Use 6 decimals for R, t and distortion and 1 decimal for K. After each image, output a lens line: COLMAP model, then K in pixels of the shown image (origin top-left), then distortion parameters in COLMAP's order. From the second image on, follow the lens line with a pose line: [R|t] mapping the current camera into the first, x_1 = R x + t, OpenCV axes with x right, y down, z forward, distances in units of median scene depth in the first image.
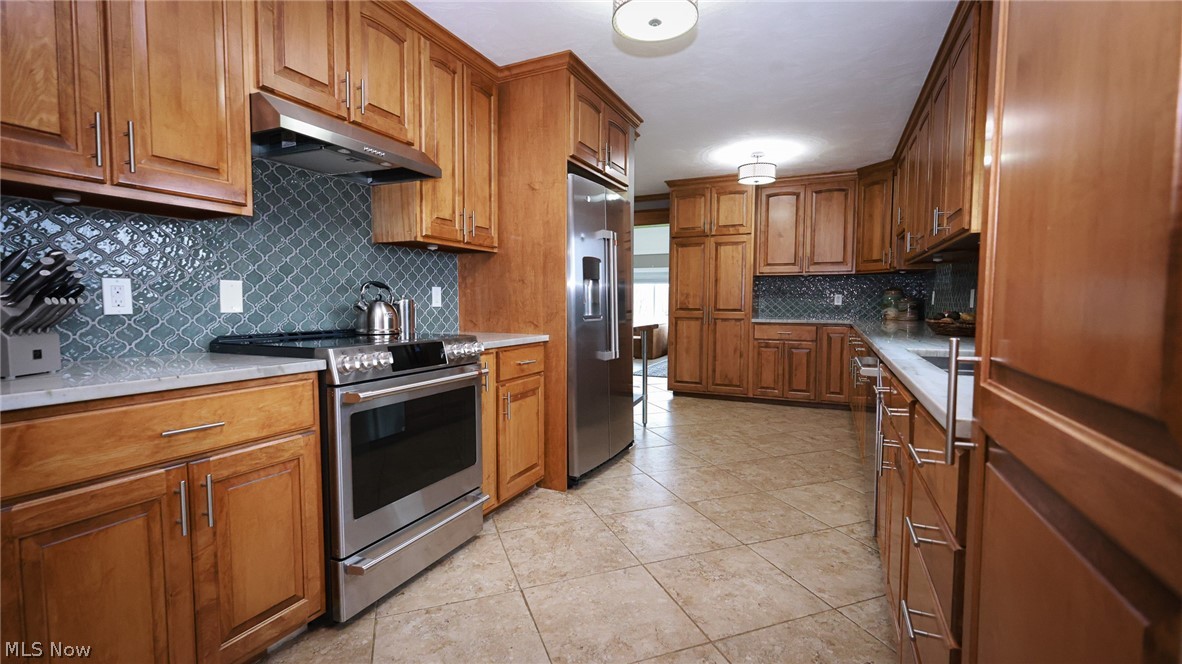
lens RADIAL K [[510.6, 0, 591.4], [0, 510.6, 330.3], [0, 0, 1]] dist [0.004851, -0.000113]
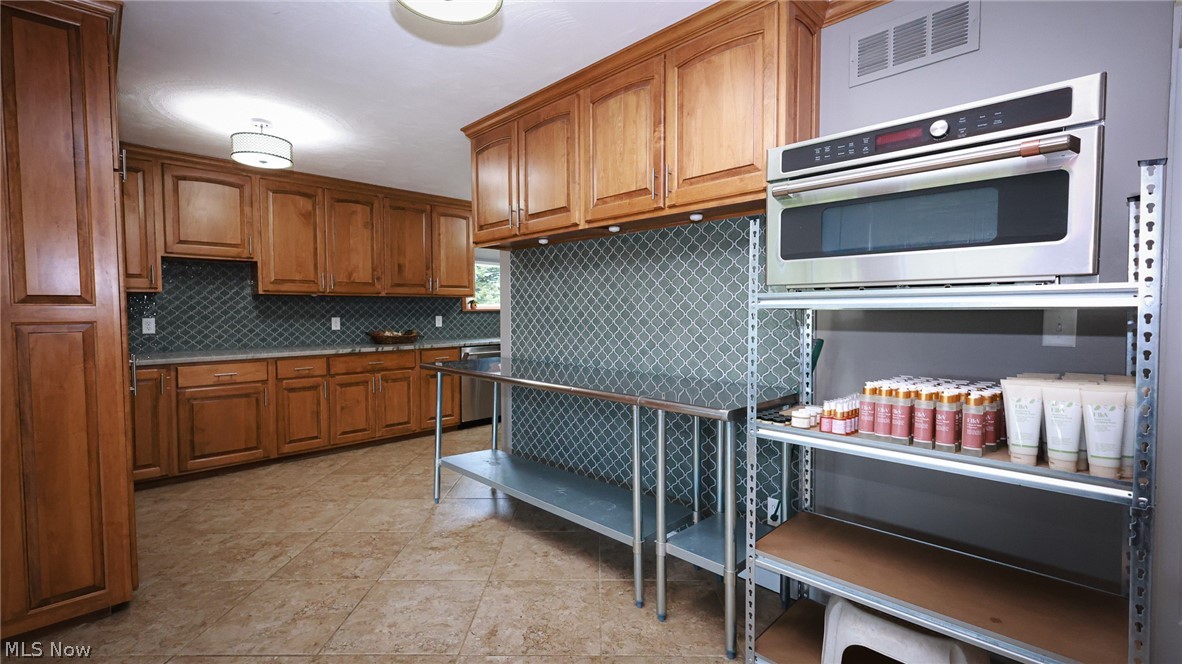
lens RADIAL K [[510.6, 0, 591.4], [0, 510.6, 330.3], [0, 0, 1]] dist [0.004851, -0.000113]
pose [[-0.939185, -0.008737, 0.343301, -0.385201], [0.024021, 0.995556, 0.091054, -0.128586], [-0.342571, 0.093763, -0.934801, 1.774599]]
